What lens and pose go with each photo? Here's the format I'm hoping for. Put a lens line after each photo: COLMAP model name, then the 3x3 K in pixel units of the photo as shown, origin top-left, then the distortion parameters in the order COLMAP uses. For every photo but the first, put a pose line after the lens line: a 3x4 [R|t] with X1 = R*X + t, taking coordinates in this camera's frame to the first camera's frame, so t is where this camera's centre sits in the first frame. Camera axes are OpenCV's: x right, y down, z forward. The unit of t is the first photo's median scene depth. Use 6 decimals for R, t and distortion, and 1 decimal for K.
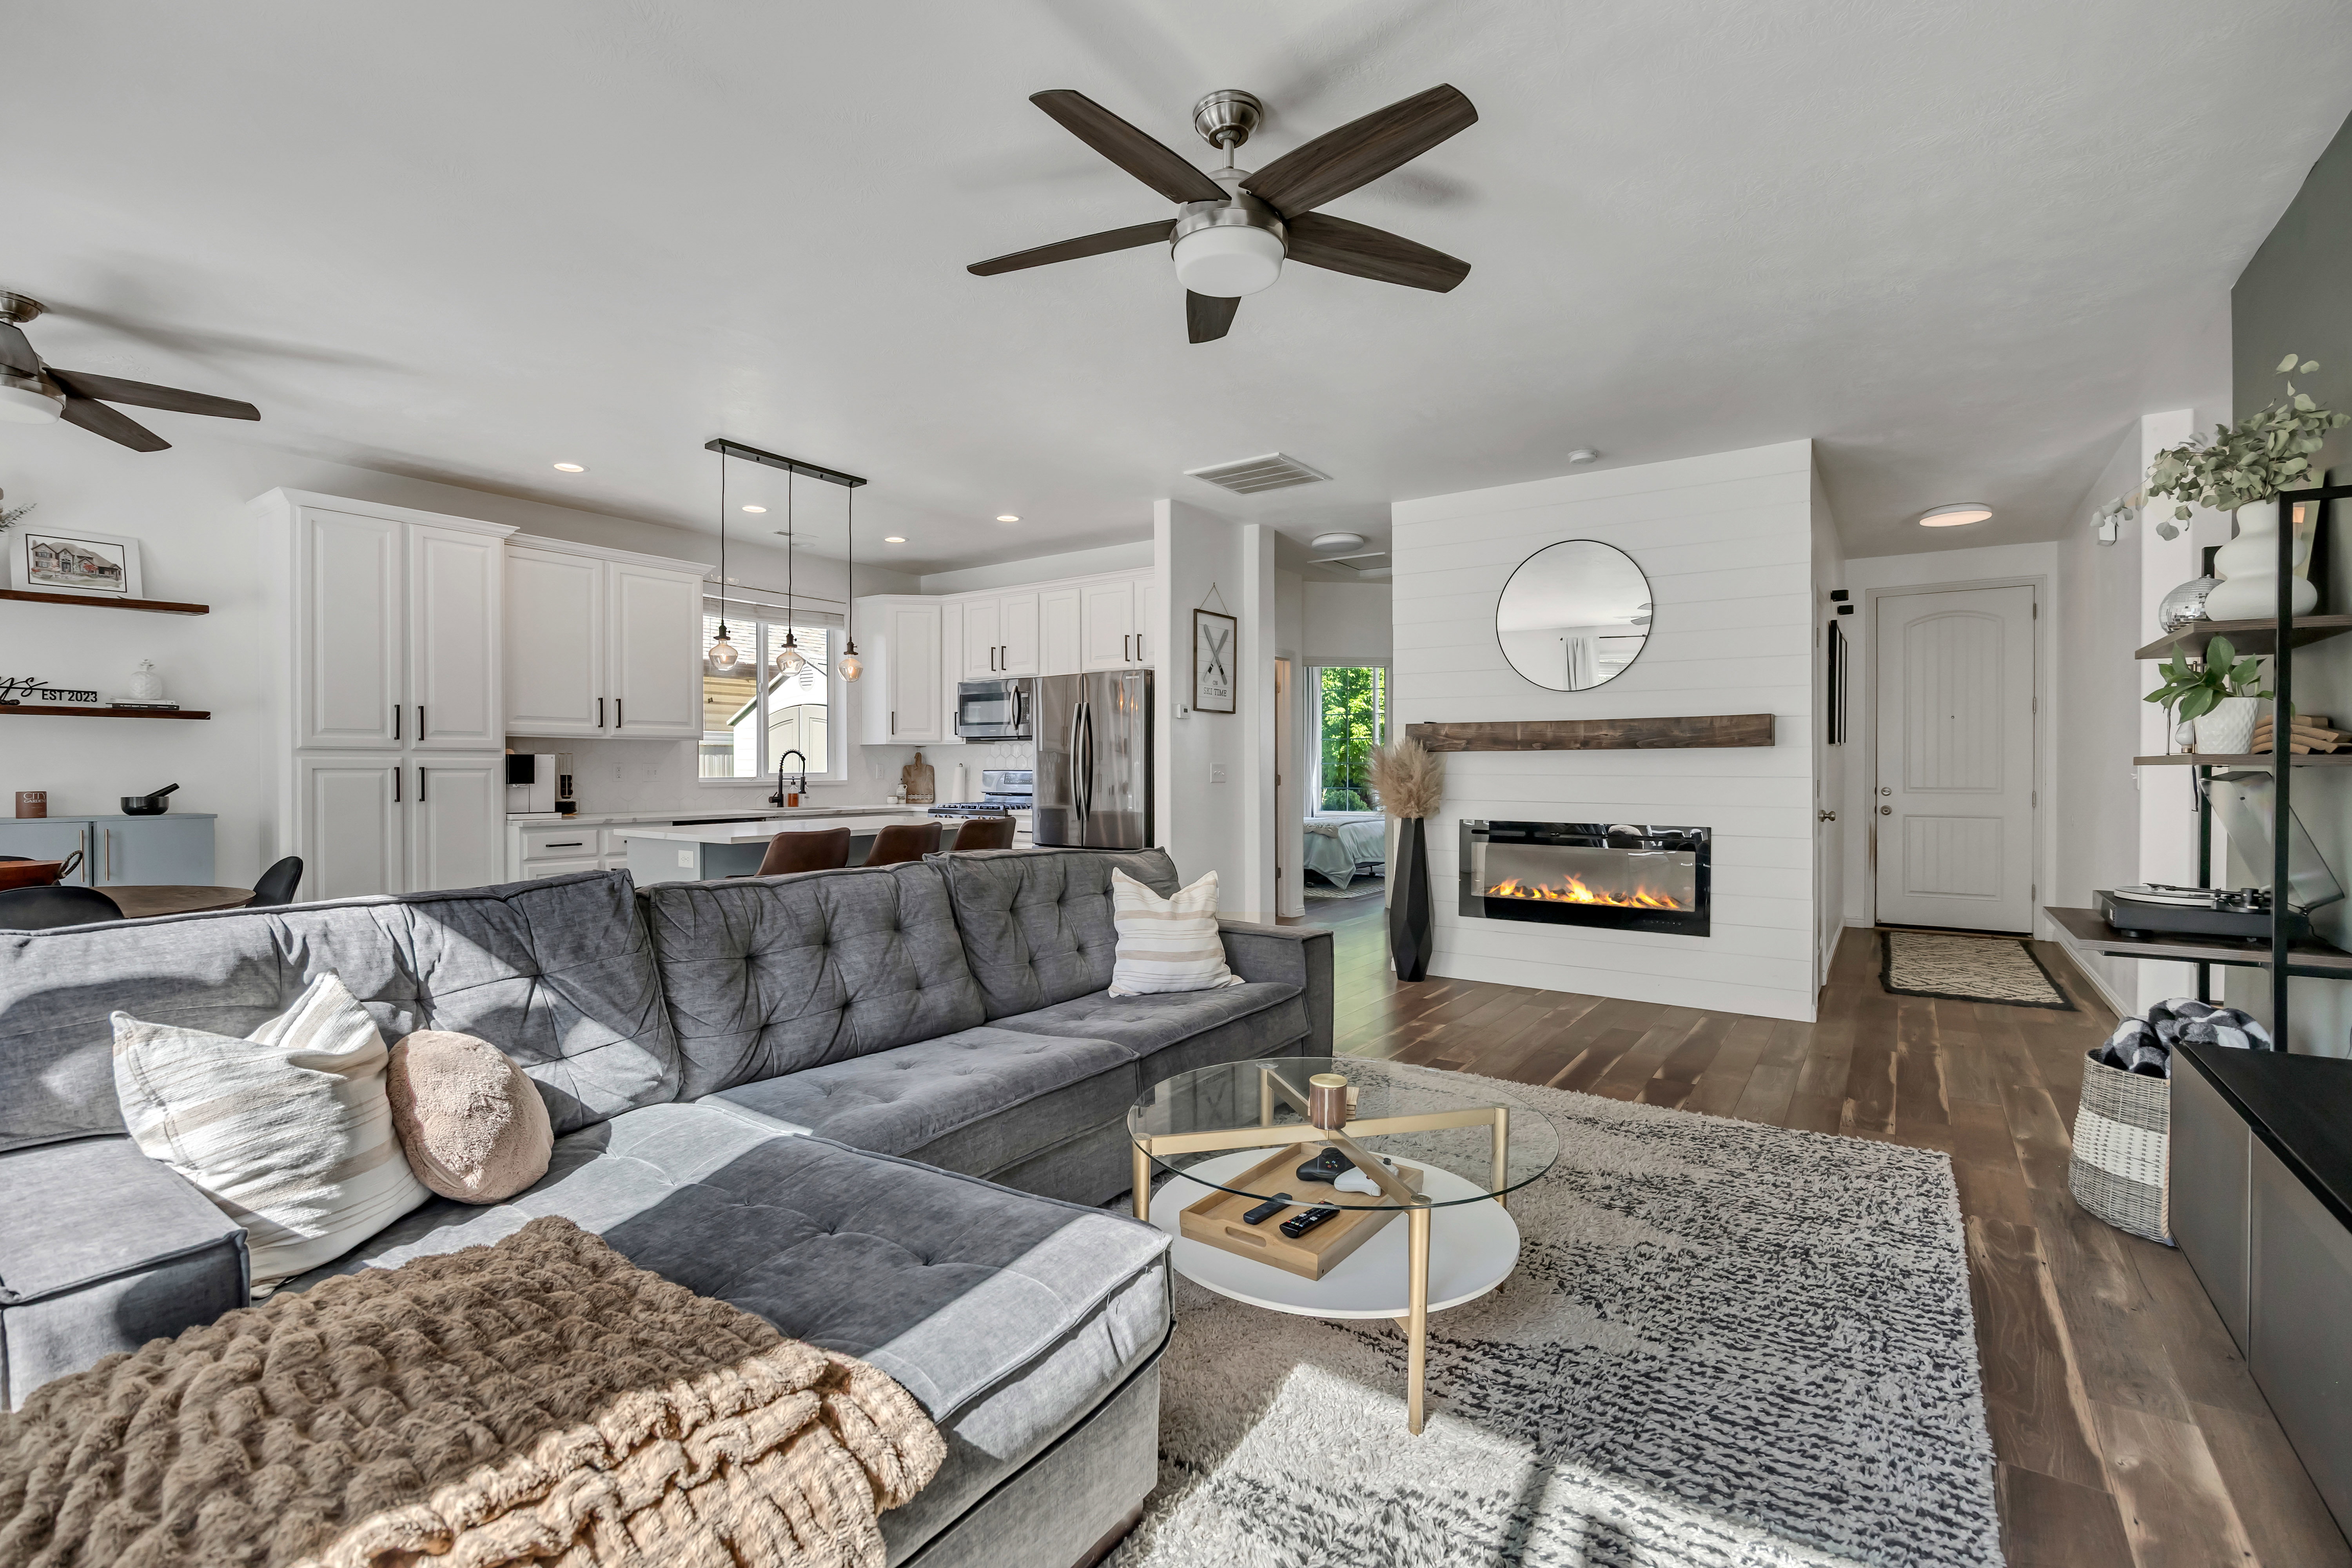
lens RADIAL K [[1047.0, 0, 1194.0], [0, 1047.0, 783.5], [0, 0, 1]] dist [-0.016967, 0.001125]
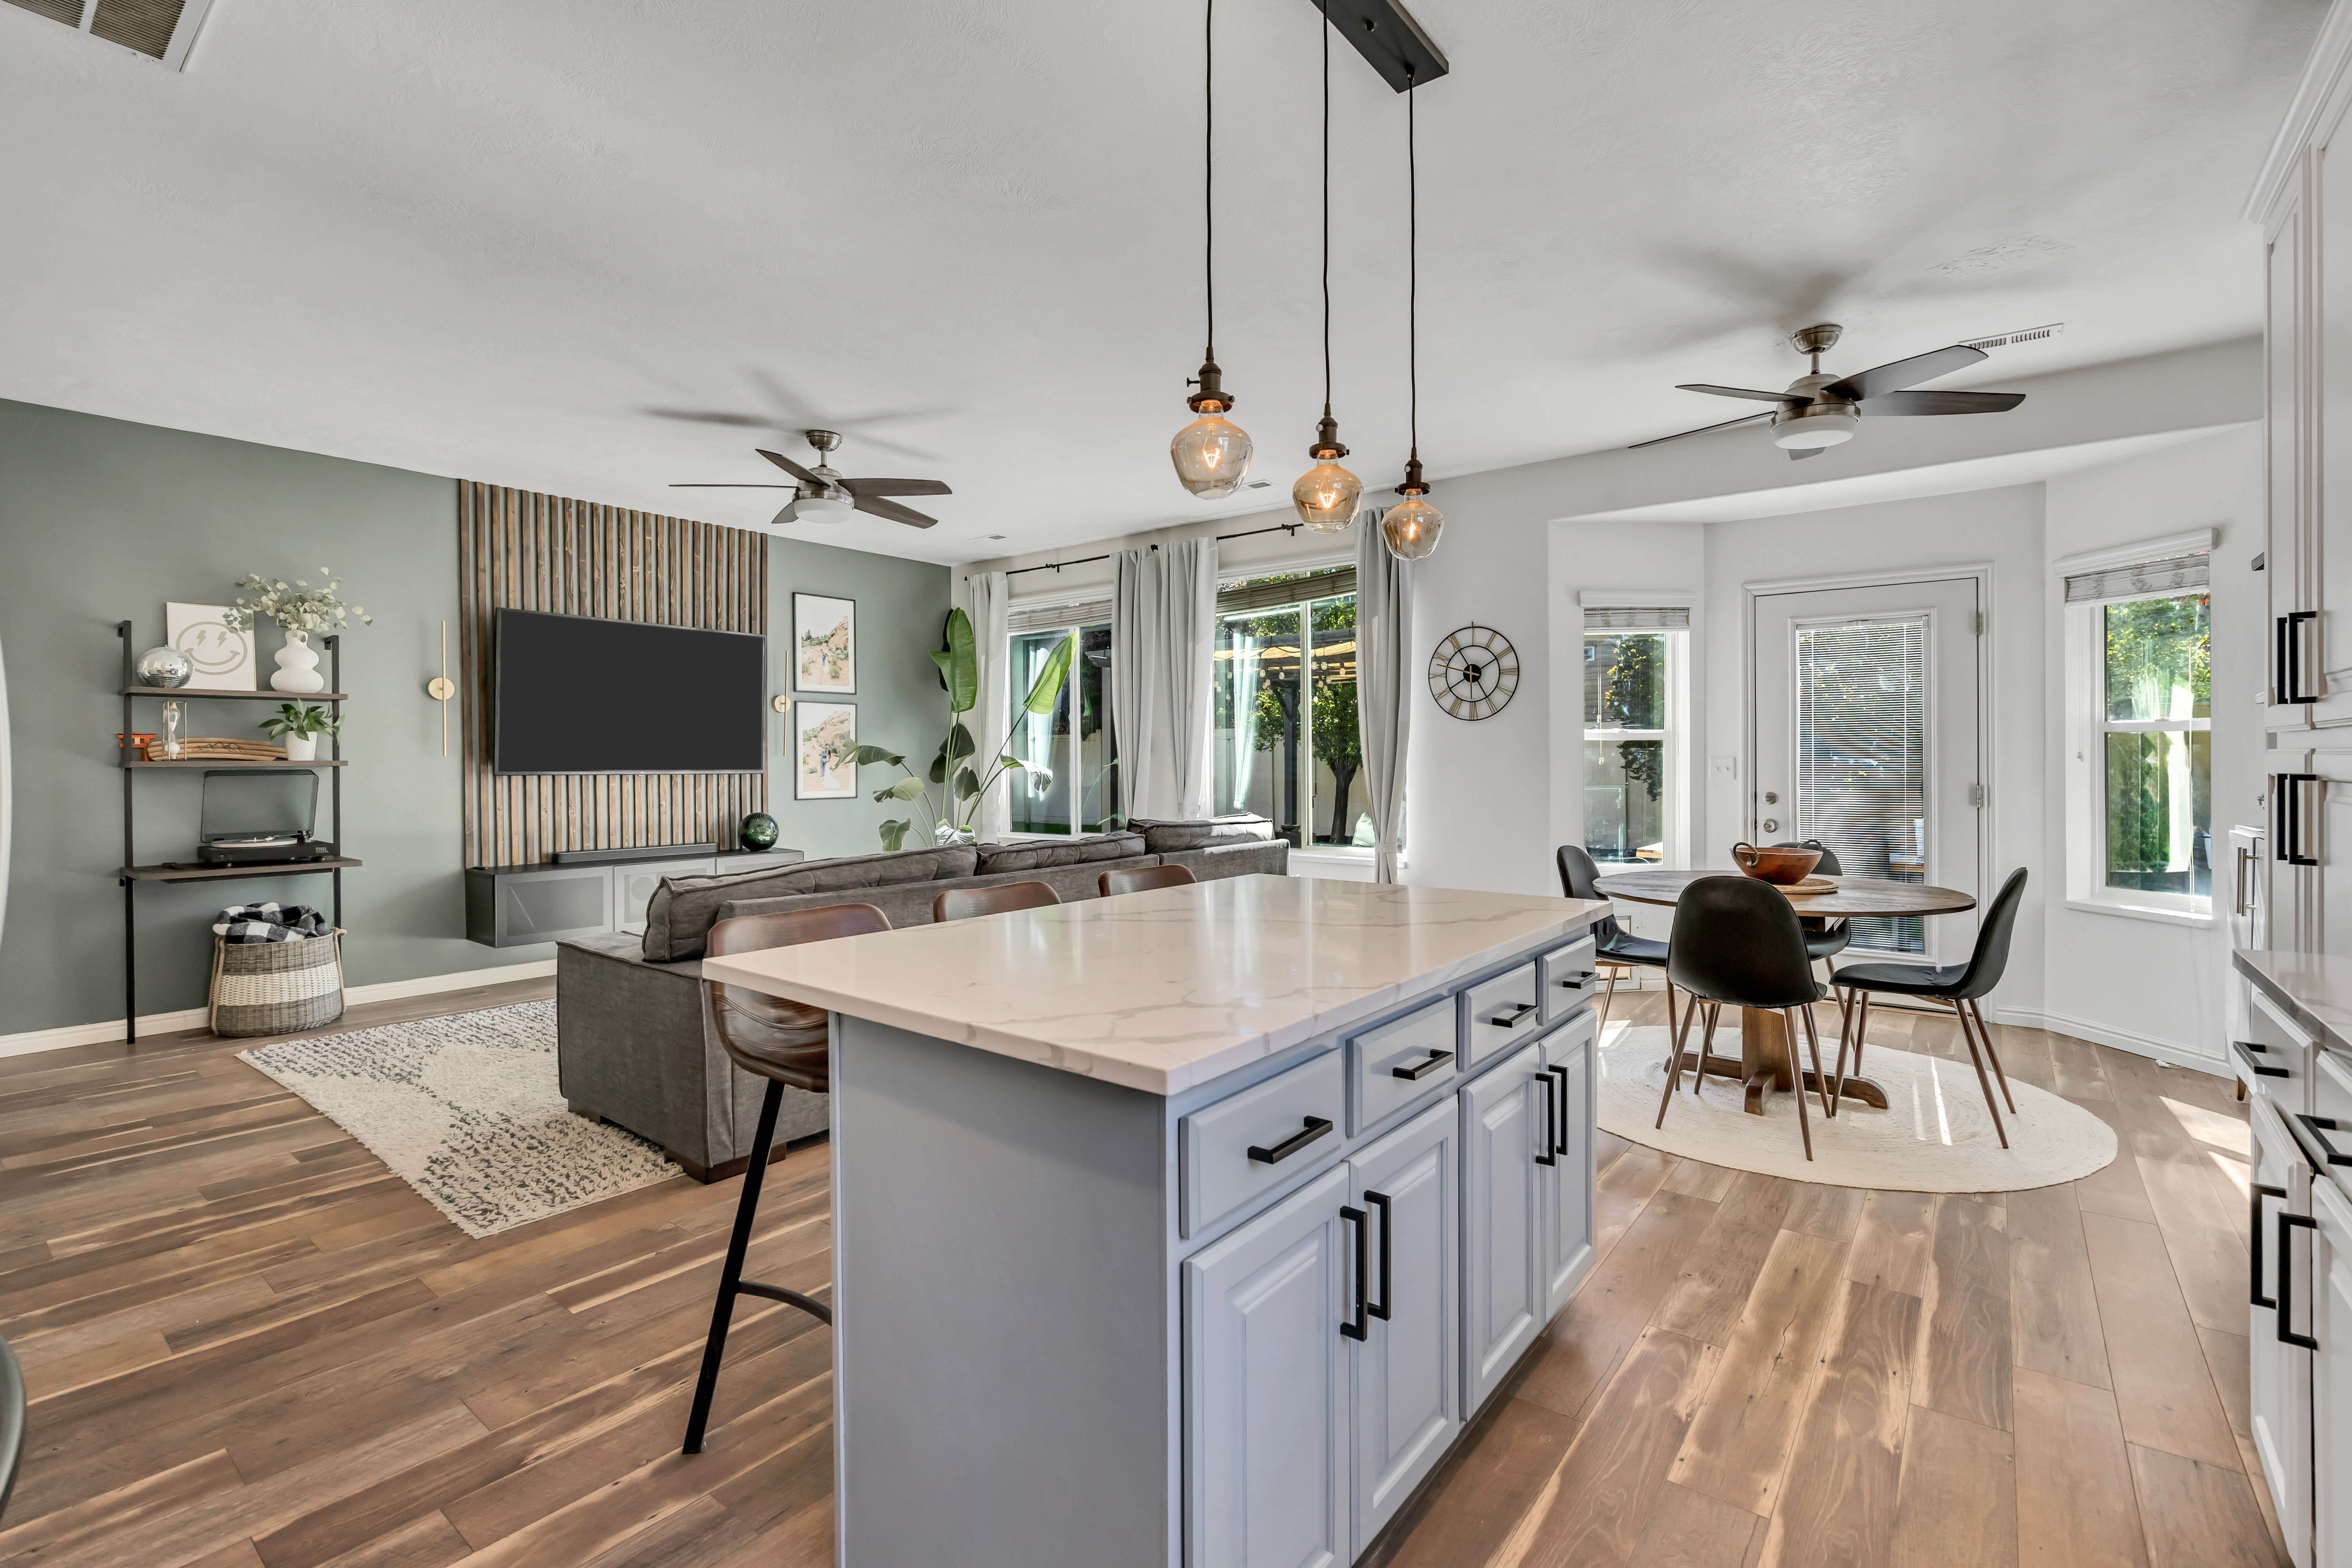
lens RADIAL K [[1047.0, 0, 1175.1], [0, 1047.0, 769.3], [0, 0, 1]] dist [-0.016967, 0.001125]
pose [[-0.997871, 0.001632, 0.065201, -0.352525], [0.003137, 0.999731, 0.022990, -0.025271], [-0.065146, 0.023145, -0.997607, 1.362667]]
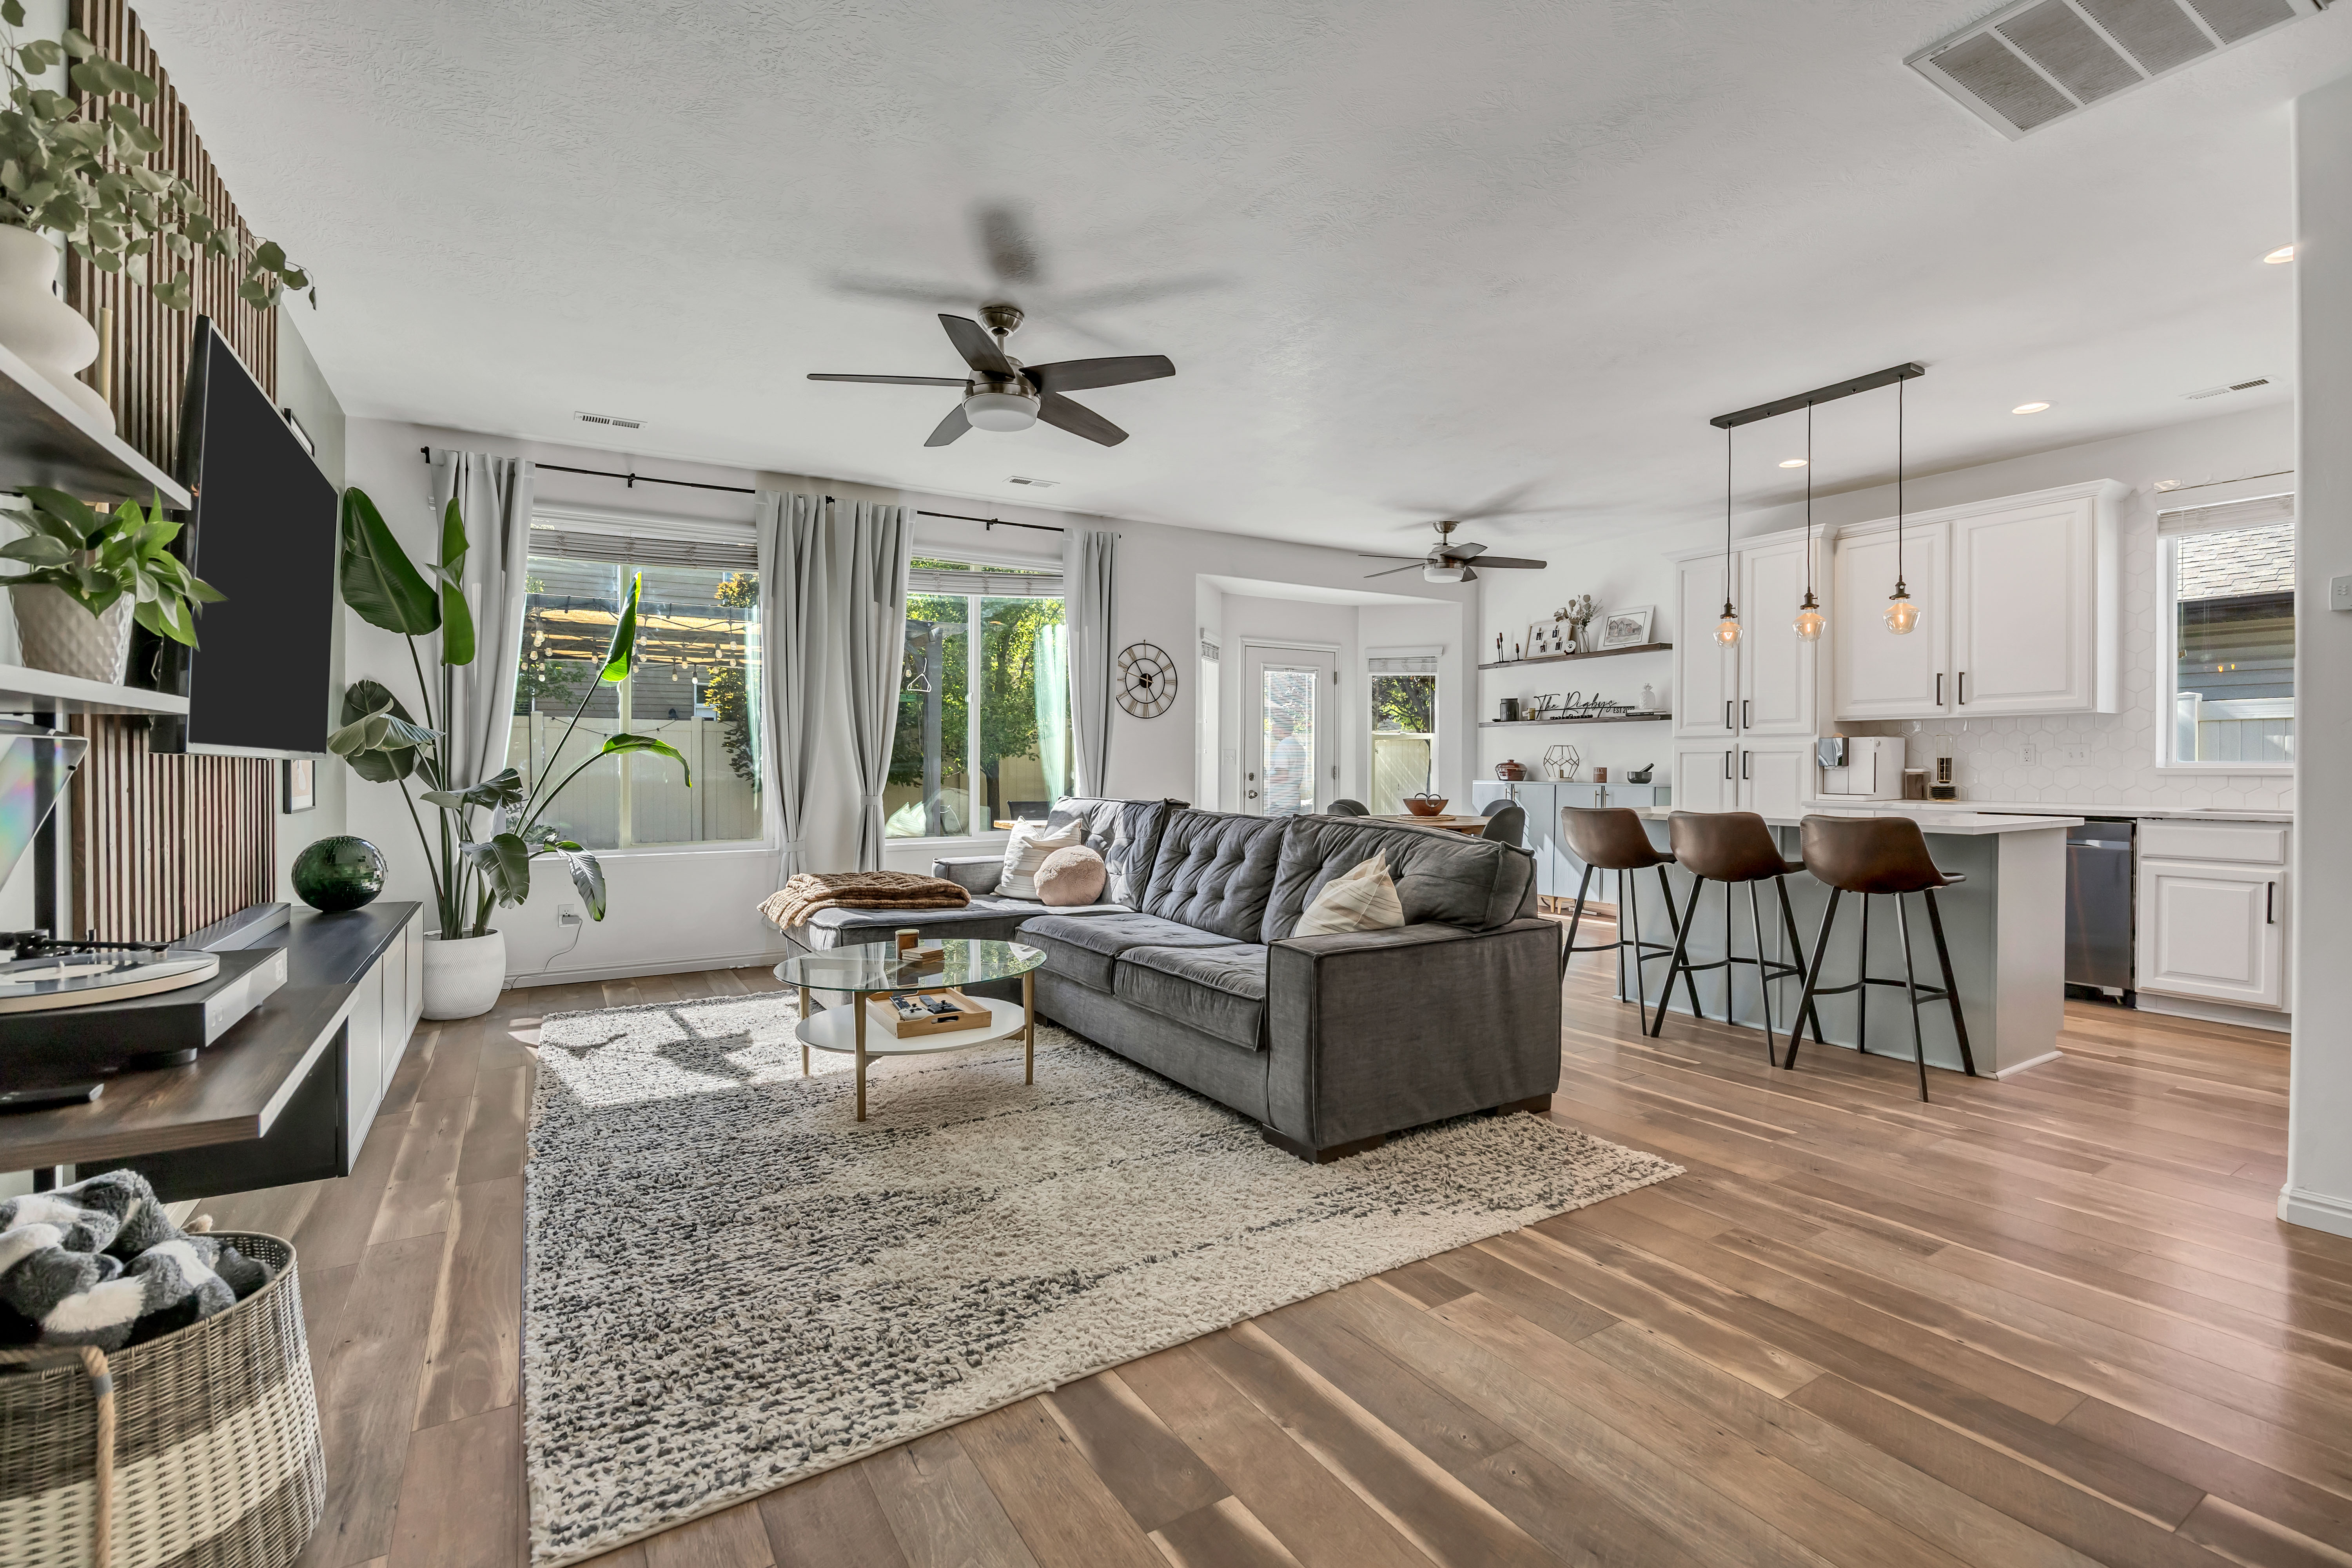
lens RADIAL K [[1047.0, 0, 1168.1], [0, 1047.0, 779.0], [0, 0, 1]] dist [-0.016967, 0.001125]
pose [[-0.410040, 0.013892, -0.911962, 0.616543], [-0.012460, 0.999705, 0.020831, -0.000315], [0.911982, 0.019905, -0.409747, 0.863609]]
